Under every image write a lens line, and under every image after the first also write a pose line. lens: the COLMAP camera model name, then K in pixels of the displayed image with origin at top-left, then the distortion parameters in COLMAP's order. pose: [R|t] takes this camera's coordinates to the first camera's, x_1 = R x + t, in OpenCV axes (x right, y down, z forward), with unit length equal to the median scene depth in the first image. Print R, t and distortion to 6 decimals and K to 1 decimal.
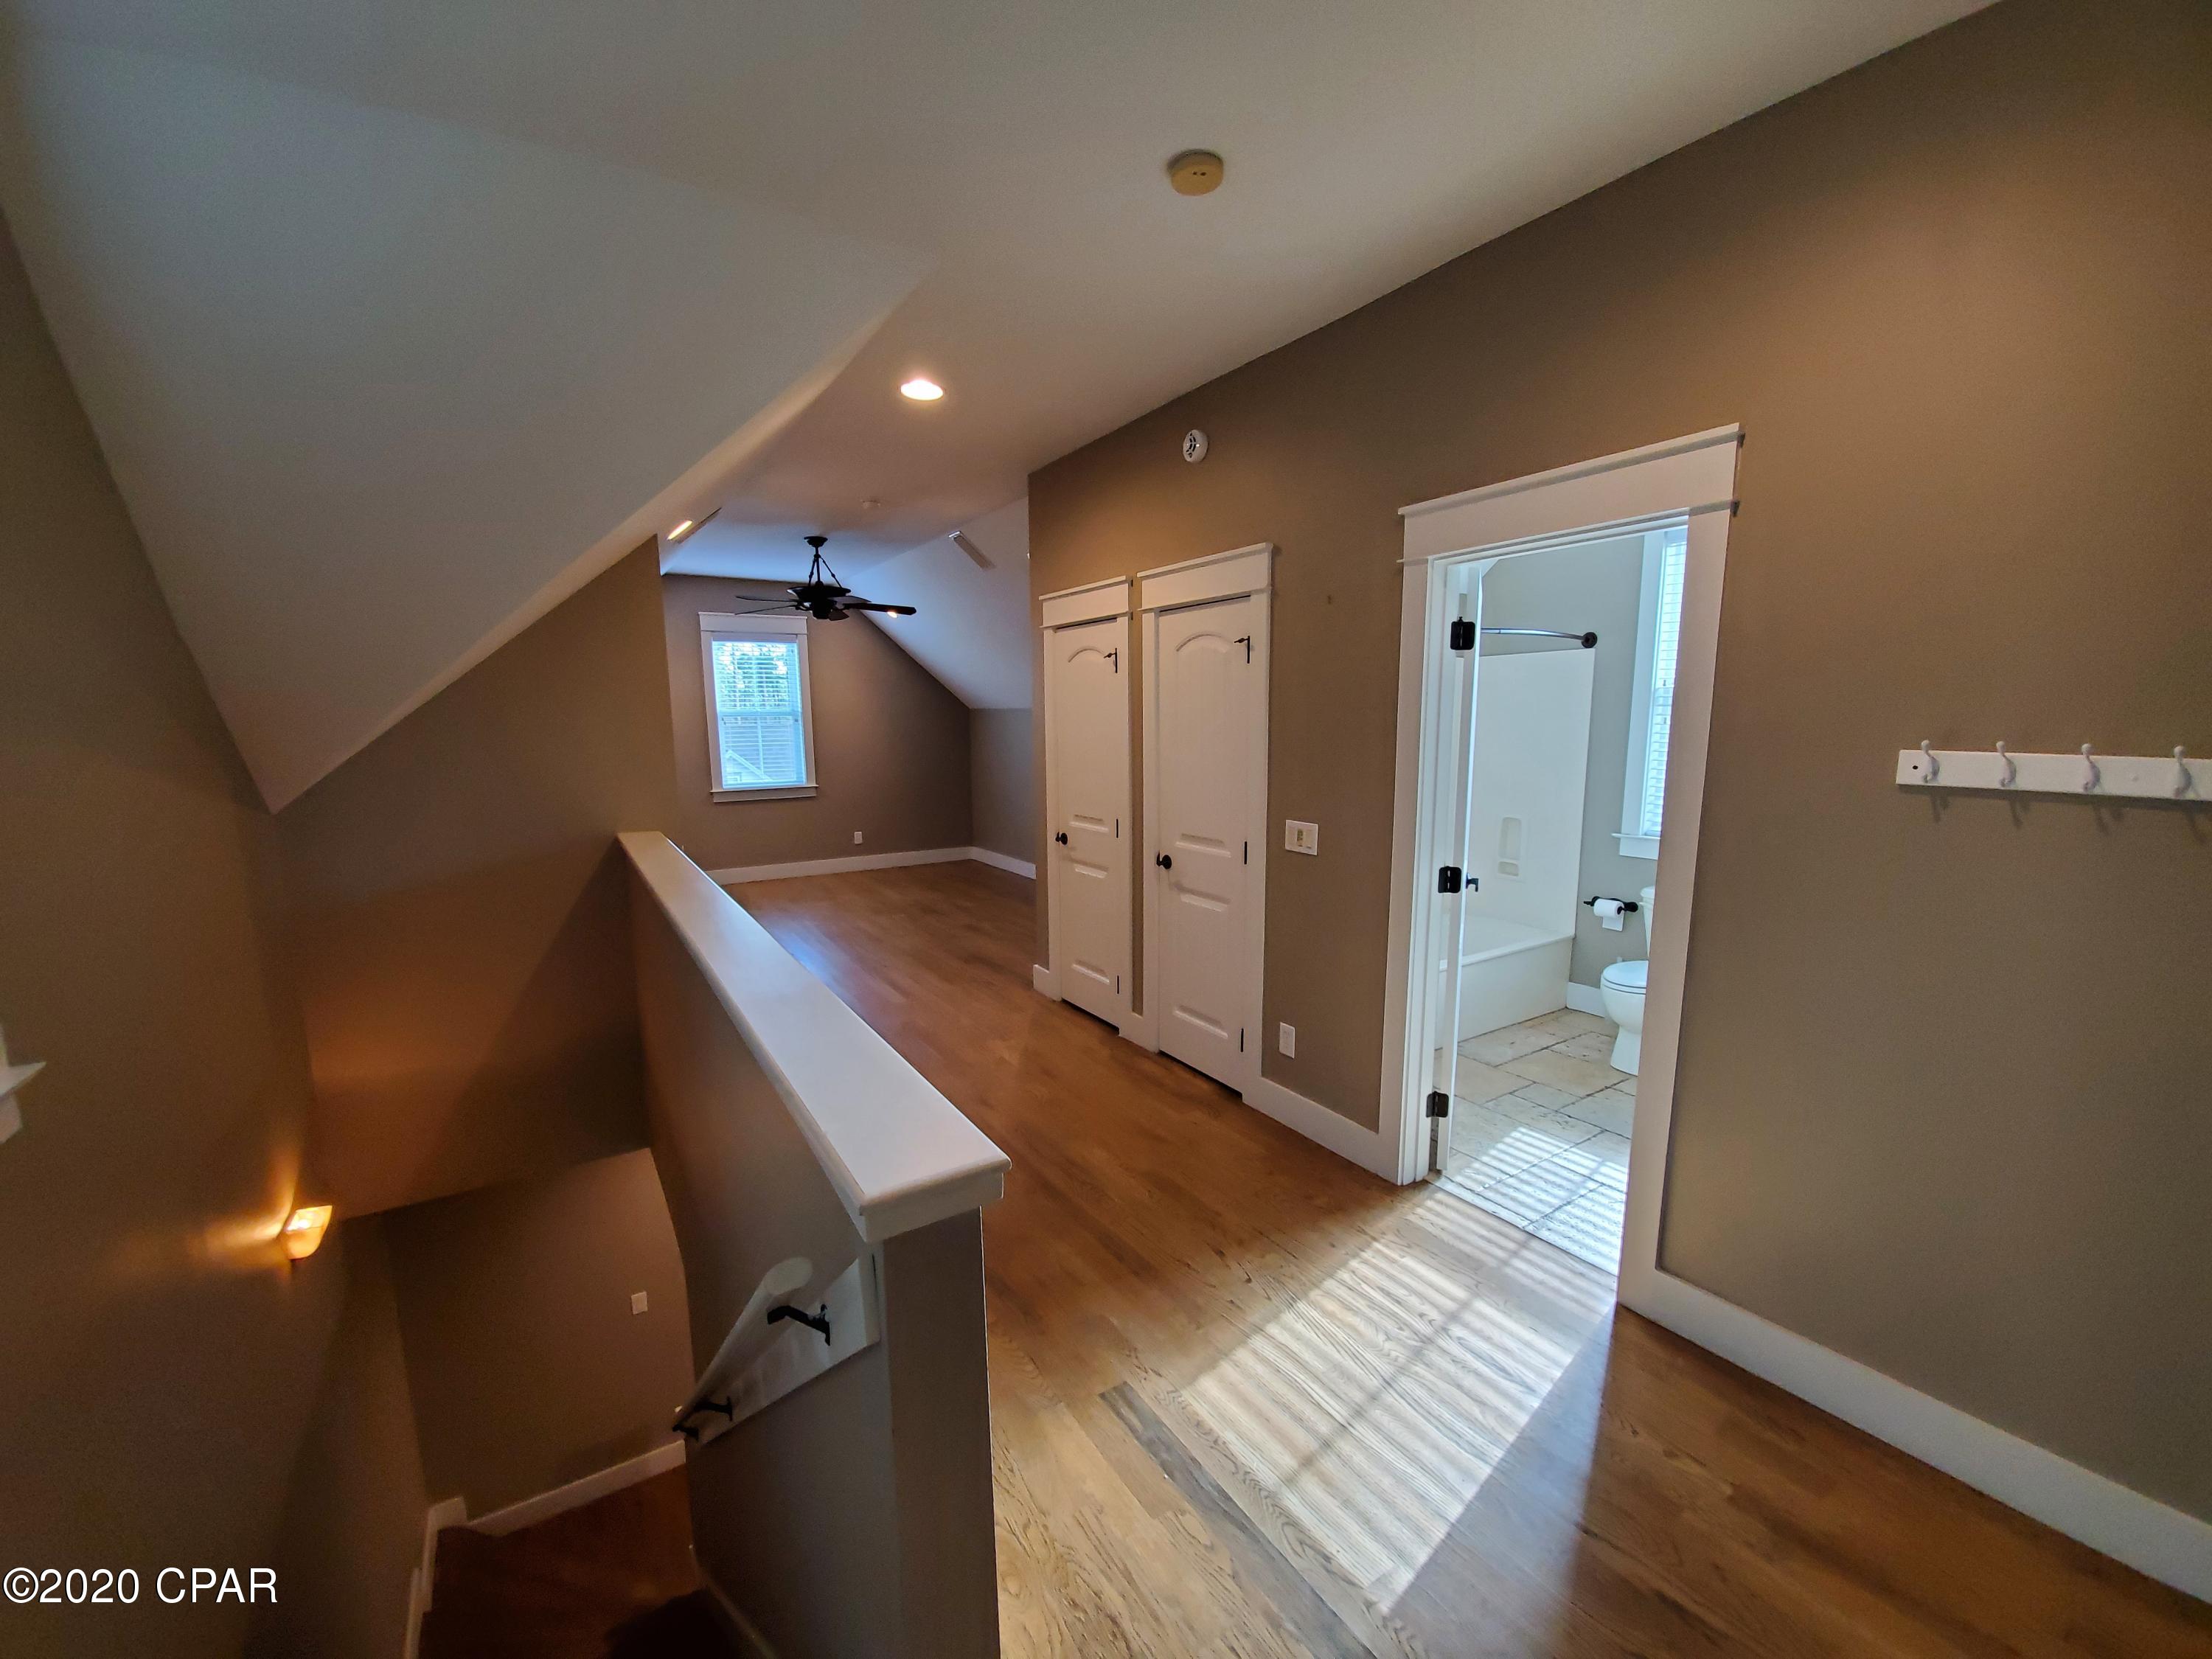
lens RADIAL K [[870.3, 0, 1102.2], [0, 870.3, 850.1], [0, 0, 1]] dist [0.015898, -0.019431]
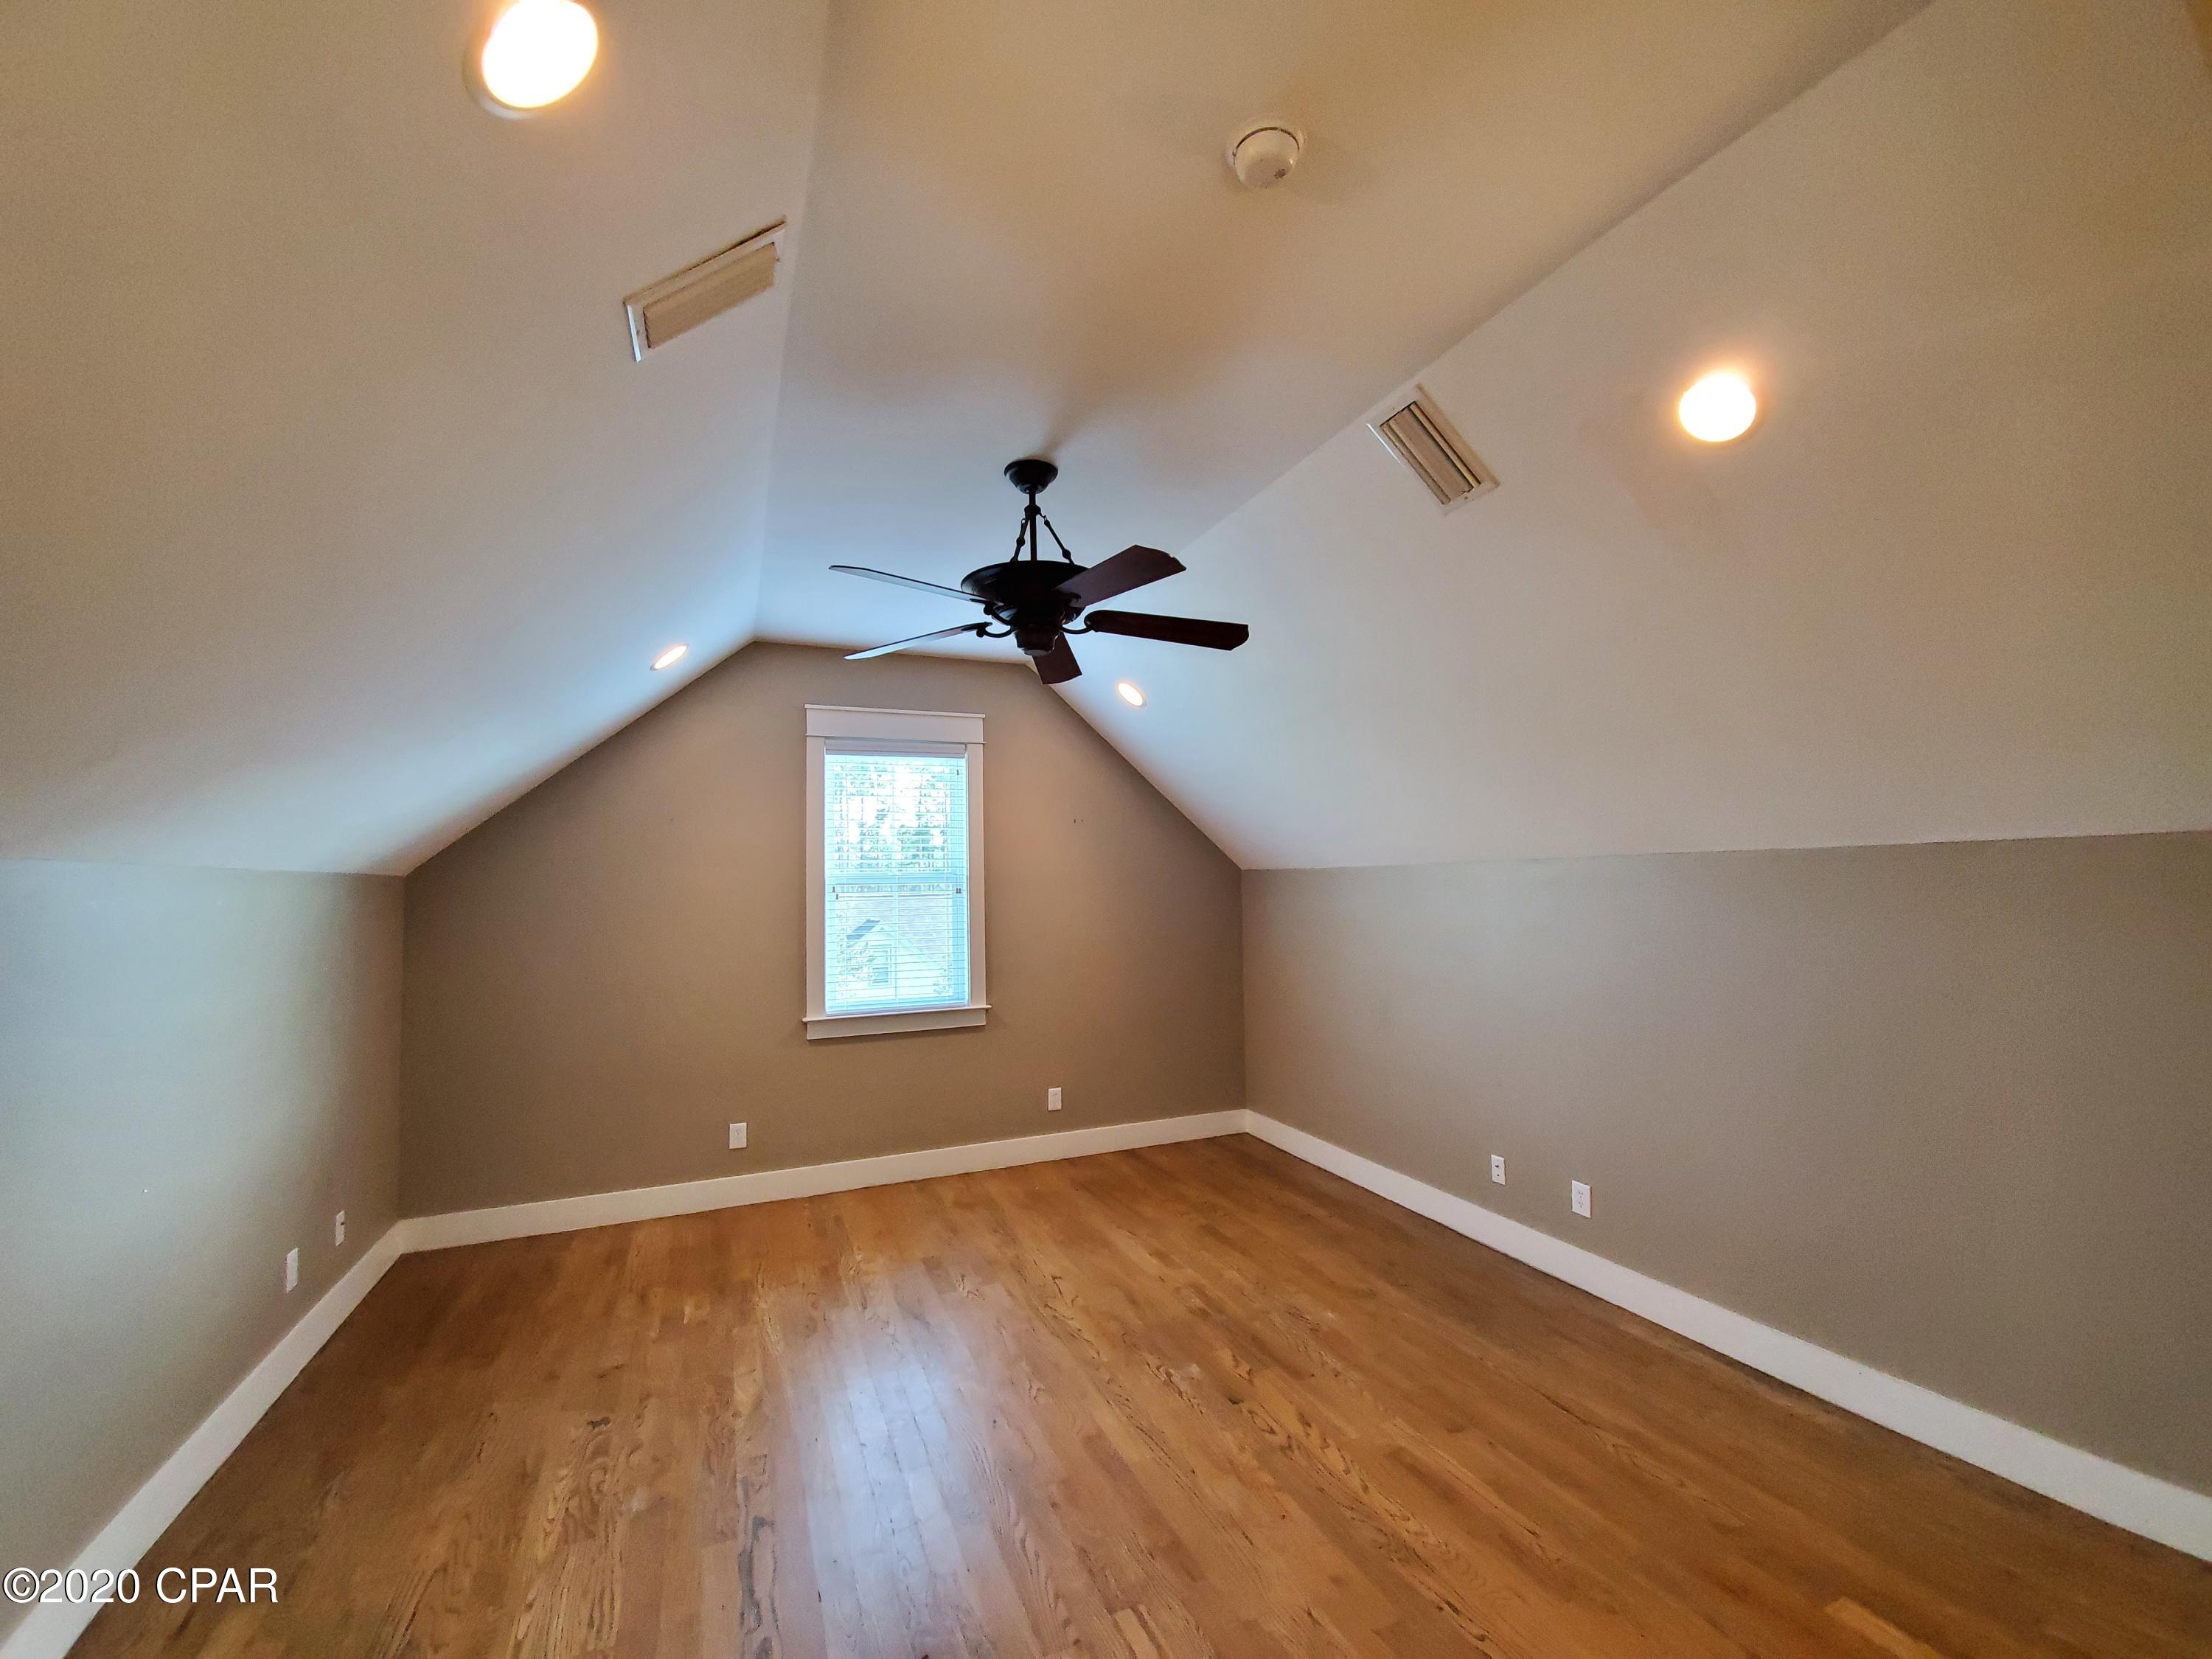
lens RADIAL K [[870.3, 0, 1102.2], [0, 870.3, 850.1], [0, 0, 1]] dist [0.015898, -0.019431]
pose [[0.987352, -0.013325, -0.157985, -0.170790], [-0.016743, 0.982126, -0.187477, -0.070651], [0.157659, 0.187751, 0.969481, 0.467145]]
